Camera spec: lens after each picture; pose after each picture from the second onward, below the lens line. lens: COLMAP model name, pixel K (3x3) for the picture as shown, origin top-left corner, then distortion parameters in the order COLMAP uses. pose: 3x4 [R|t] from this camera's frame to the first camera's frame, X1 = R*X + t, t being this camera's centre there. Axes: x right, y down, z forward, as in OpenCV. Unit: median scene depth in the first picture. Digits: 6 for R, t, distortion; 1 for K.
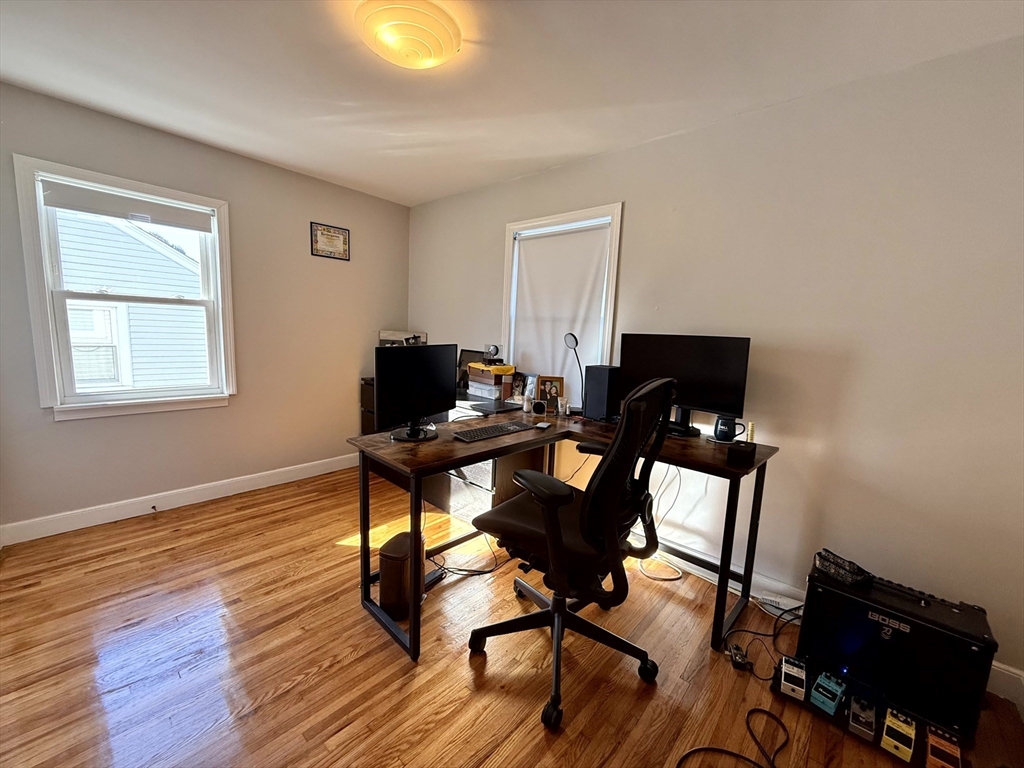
lens RADIAL K [[408.6, 0, 512.0], [0, 408.6, 384.0], [0, 0, 1]] dist [-0.000236, -0.000115]
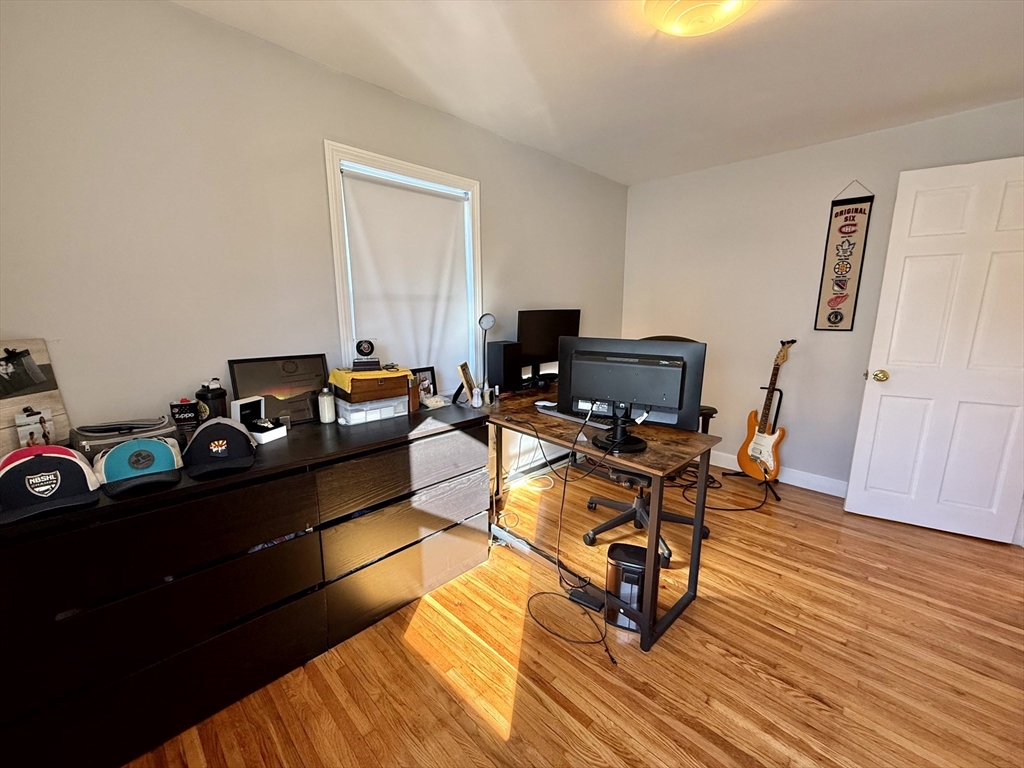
lens RADIAL K [[411.9, 0, 512.0], [0, 411.9, 384.0], [0, 0, 1]] dist [-0.000304, -0.000139]
pose [[0.040843, -0.232269, 0.971794, -1.239304], [0.130733, 0.965486, 0.225267, -0.260294], [-0.990576, 0.117845, 0.069799, 1.322072]]
